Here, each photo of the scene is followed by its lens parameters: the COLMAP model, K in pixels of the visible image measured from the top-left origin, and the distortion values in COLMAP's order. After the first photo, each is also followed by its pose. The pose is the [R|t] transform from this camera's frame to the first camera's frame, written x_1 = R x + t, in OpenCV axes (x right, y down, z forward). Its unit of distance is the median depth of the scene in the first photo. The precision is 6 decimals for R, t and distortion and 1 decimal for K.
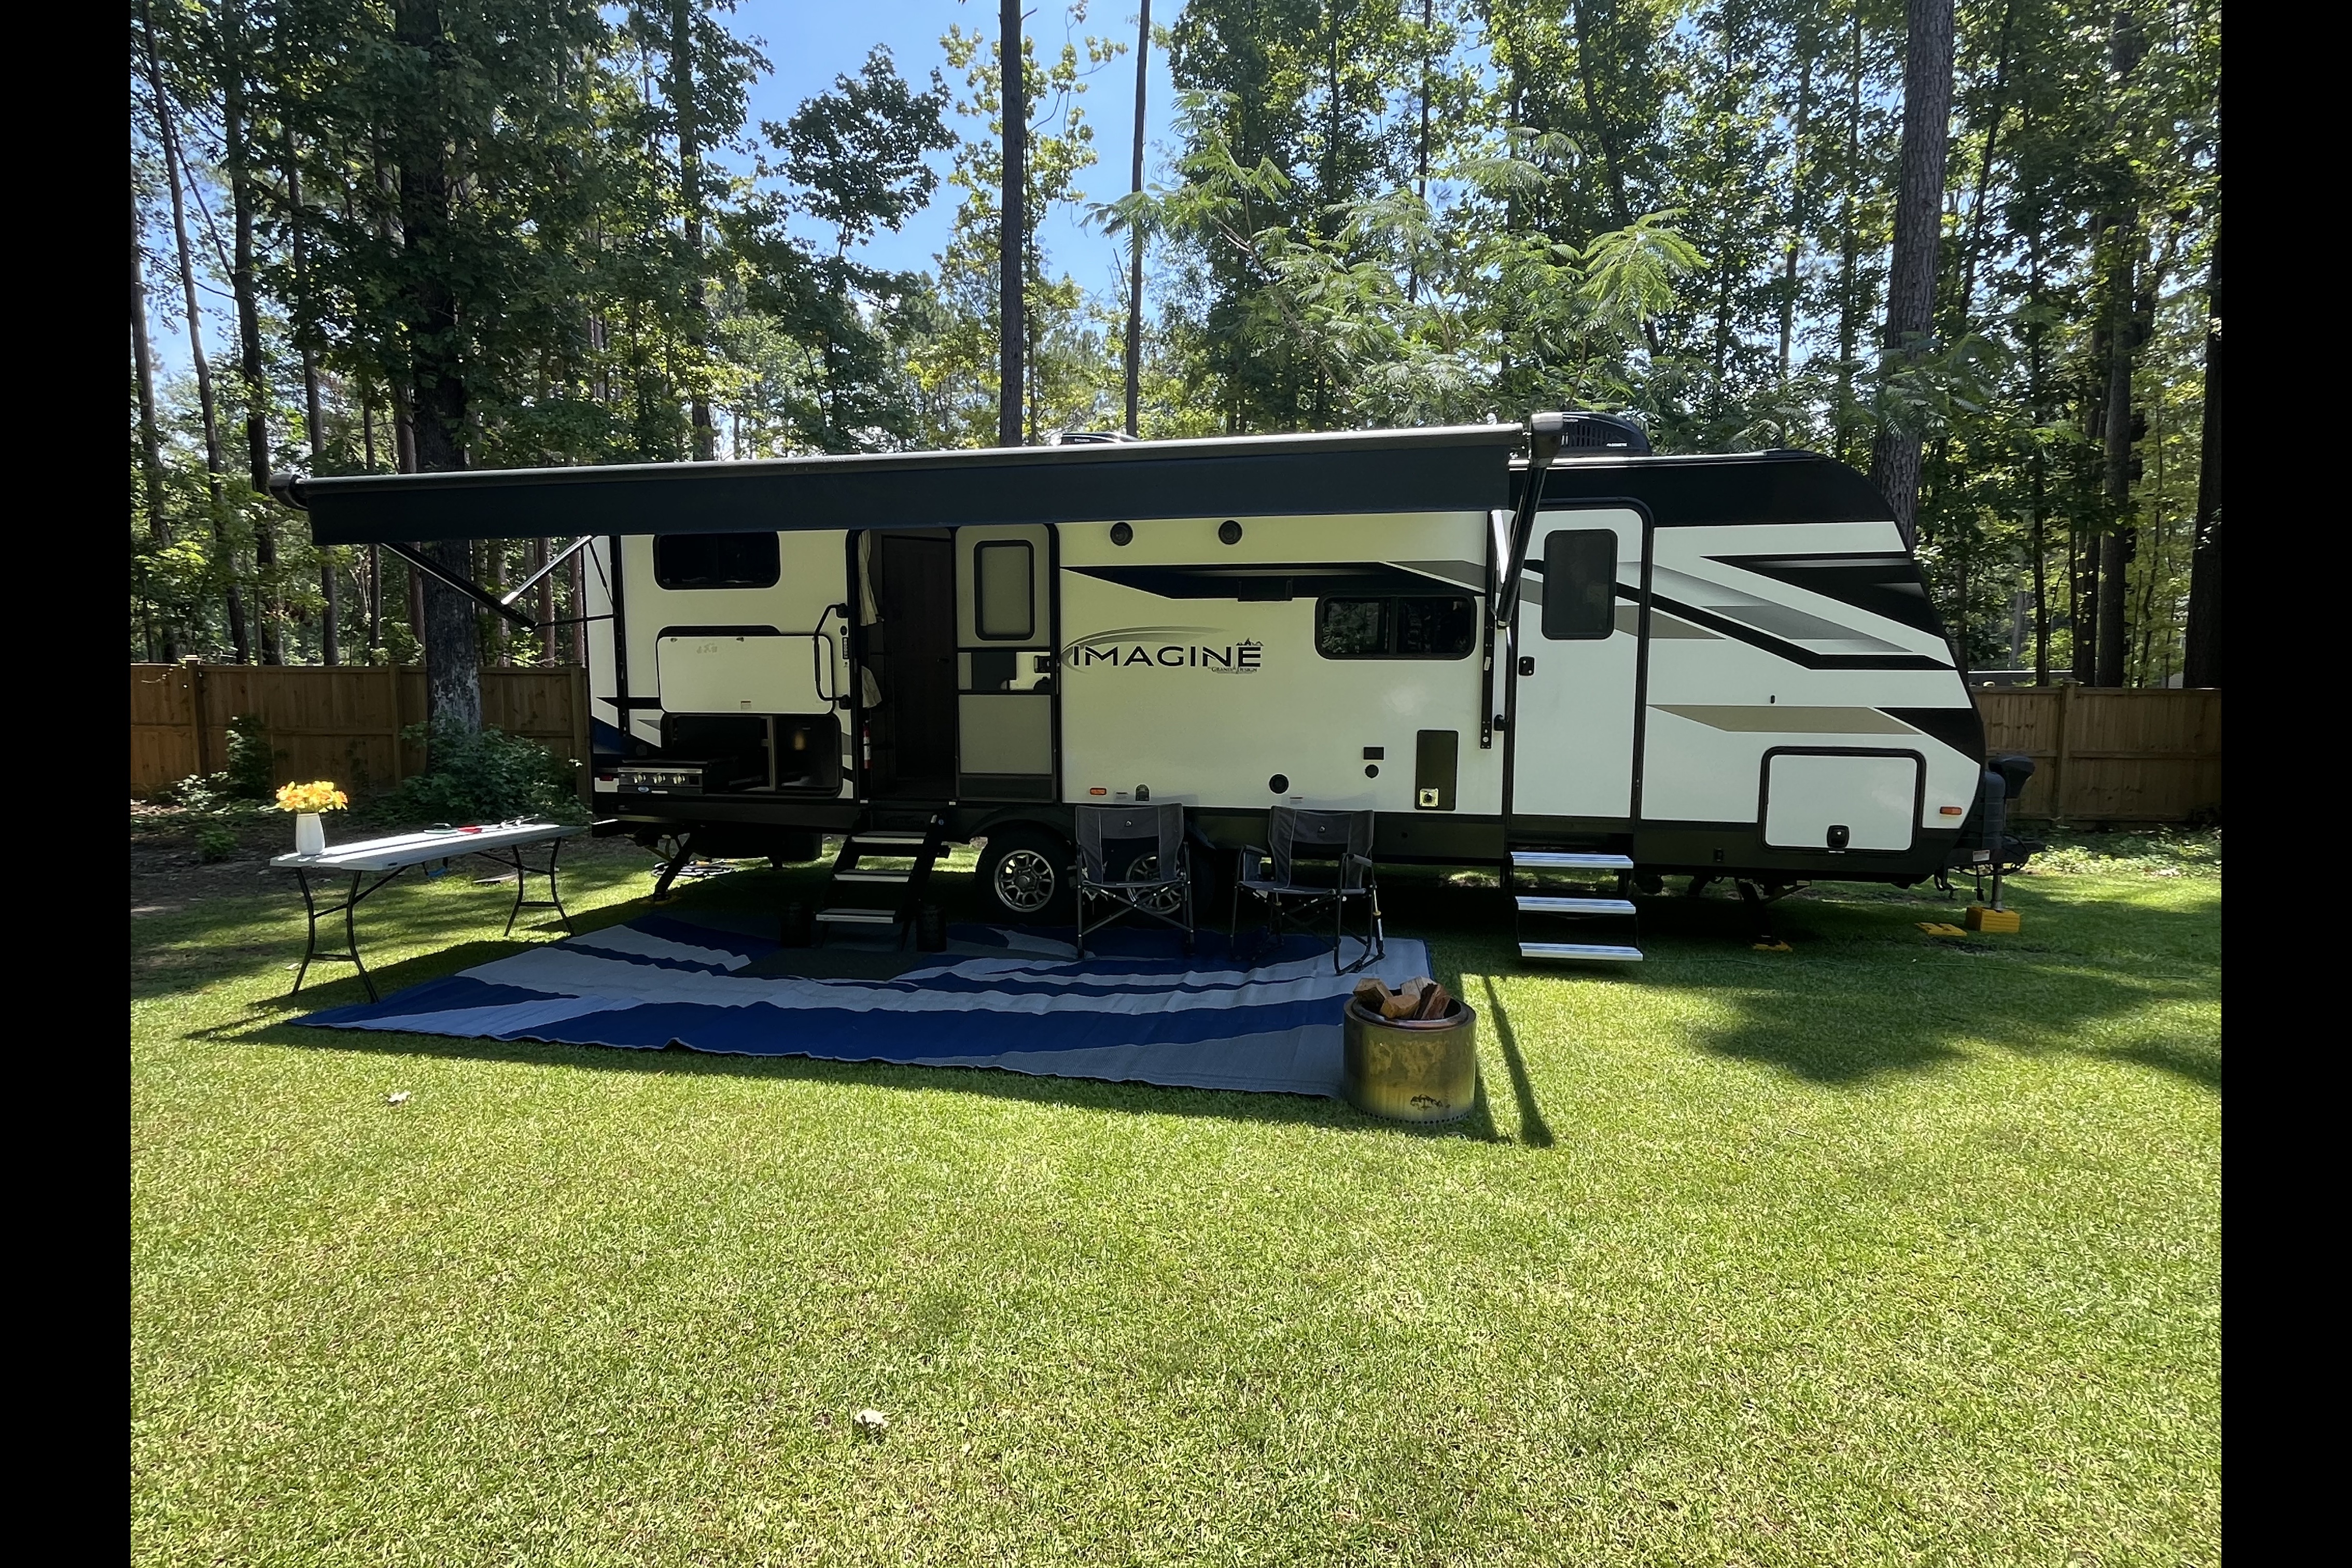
lens RADIAL K [[1109.9, 0, 1163.5], [0, 1109.9, 780.5], [0, 0, 1]] dist [-0.003329, -0.000159]
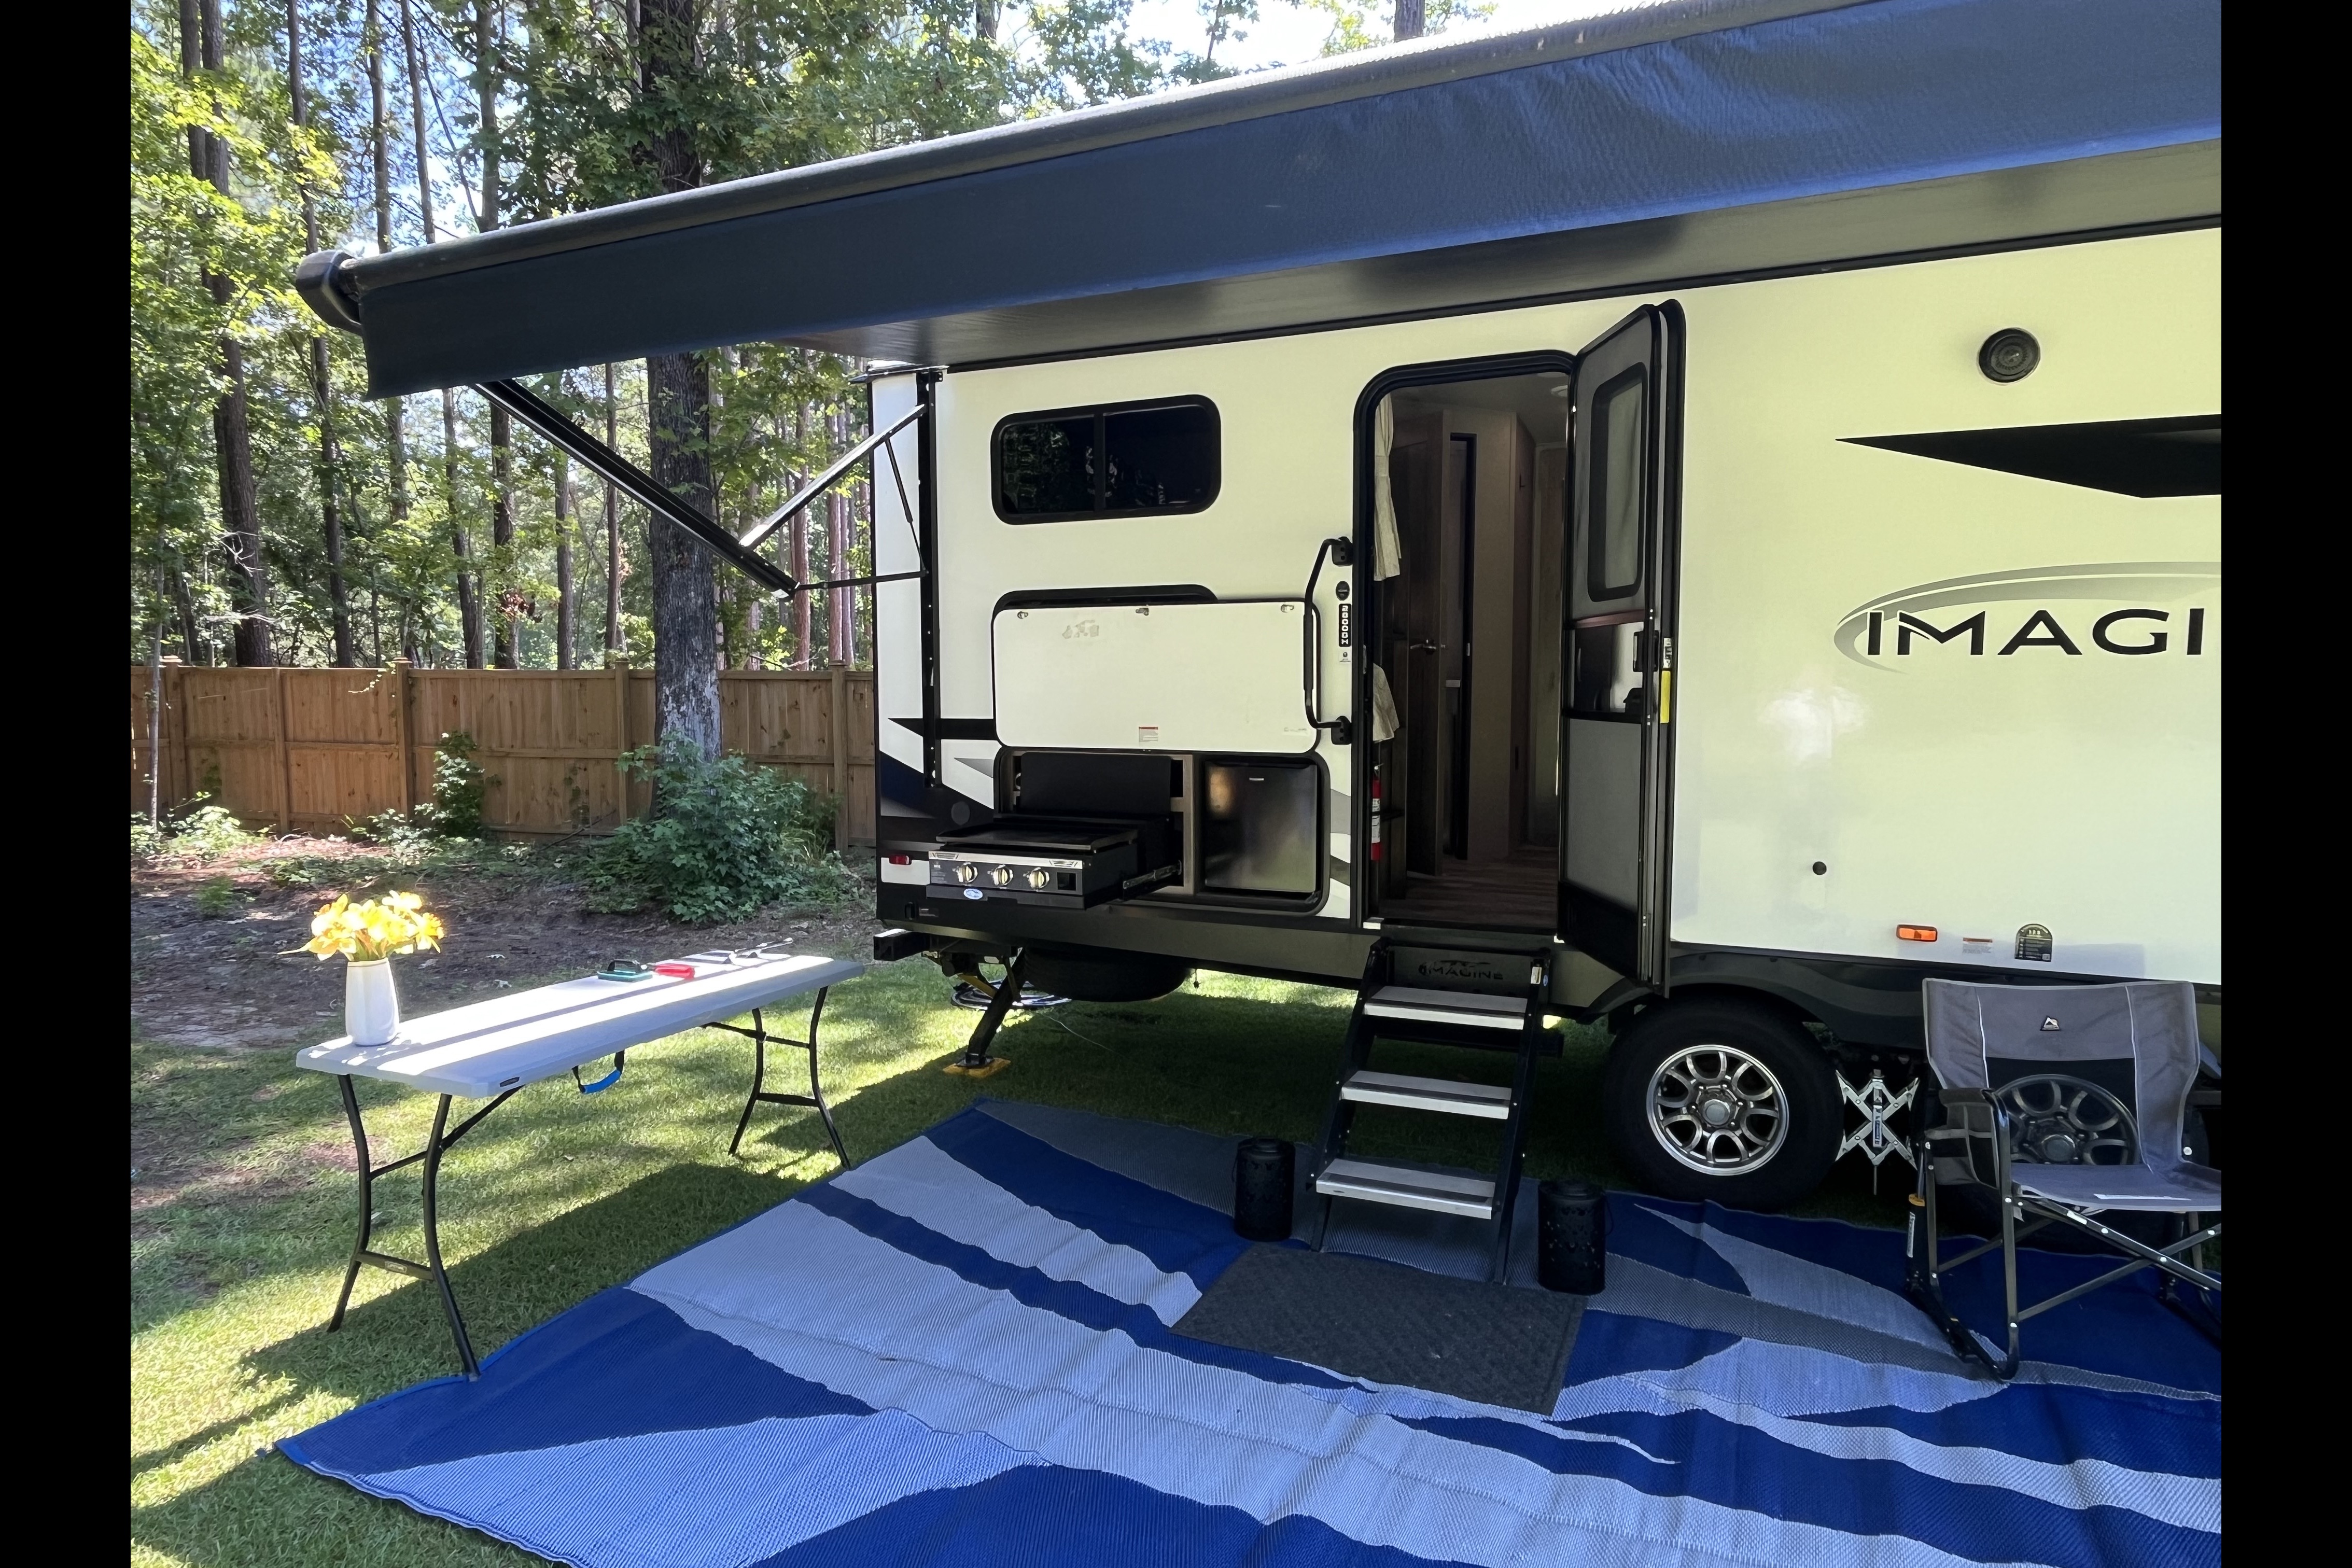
lens RADIAL K [[1382.6, 0, 1181.9], [0, 1382.6, 785.4], [0, 0, 1]] dist [0.002606, 0.000693]
pose [[0.972375, 0.015189, -0.232928, -0.199709], [-0.019626, 0.999667, -0.016744, -0.031782], [0.232596, 0.020853, 0.972350, 0.346463]]
